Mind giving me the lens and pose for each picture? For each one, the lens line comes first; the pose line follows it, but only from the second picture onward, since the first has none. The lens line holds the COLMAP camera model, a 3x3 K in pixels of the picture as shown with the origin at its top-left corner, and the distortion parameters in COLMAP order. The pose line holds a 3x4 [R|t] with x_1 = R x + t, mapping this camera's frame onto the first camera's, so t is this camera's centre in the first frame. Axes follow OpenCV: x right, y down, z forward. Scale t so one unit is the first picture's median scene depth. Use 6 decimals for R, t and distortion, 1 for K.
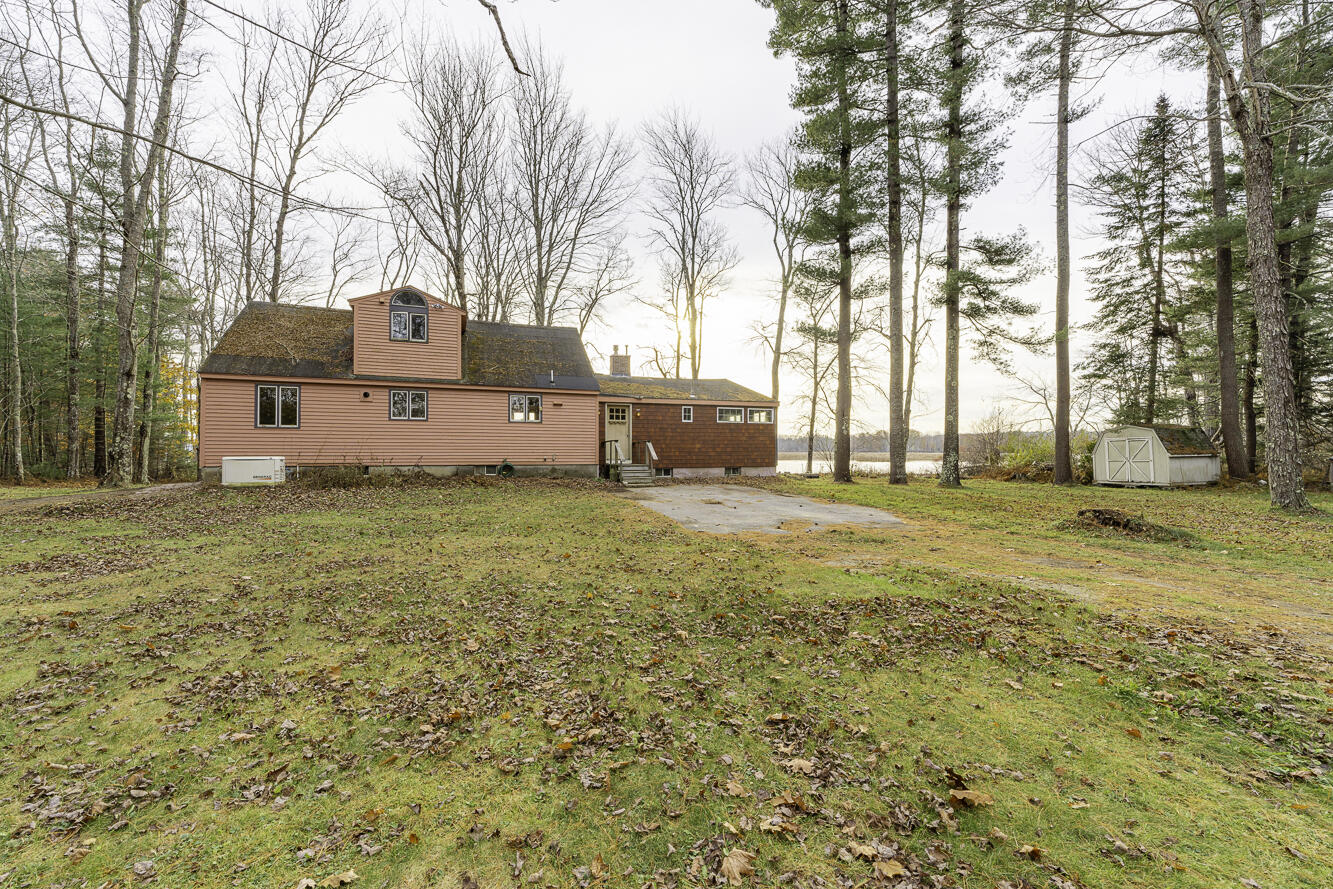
lens RADIAL K [[543.9, 0, 666.5], [0, 543.9, 444.5], [0, 0, 1]] dist [-0.002198, -0.000061]
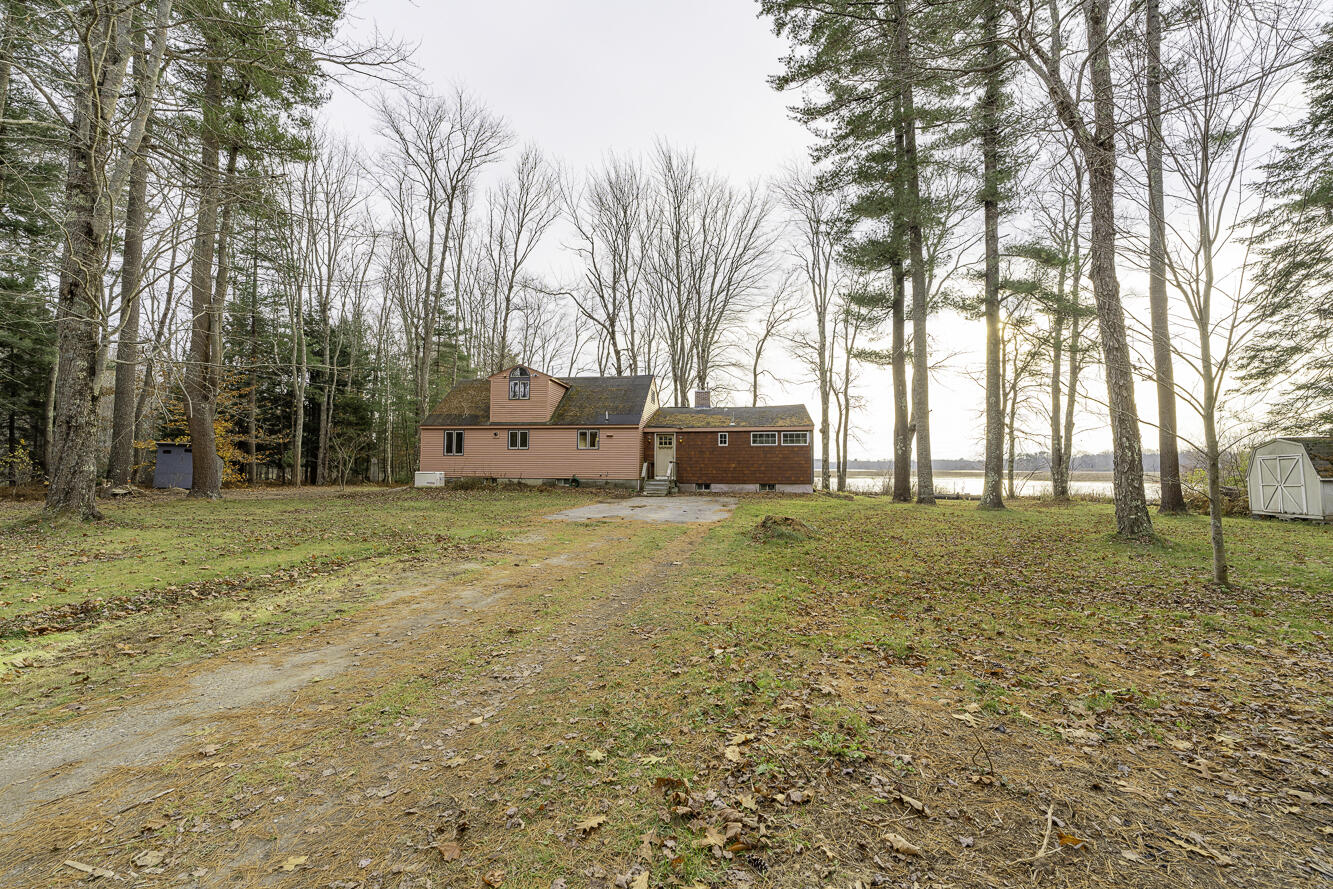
lens RADIAL K [[553.0, 0, 666.5], [0, 553.0, 444.5], [0, 0, 1]] dist [0.001654, 0.000201]
pose [[0.860415, -0.017922, -0.509279, 0.546962], [0.002129, 0.999499, -0.031578, -0.005393], [0.509590, 0.026086, 0.860022, -0.123538]]
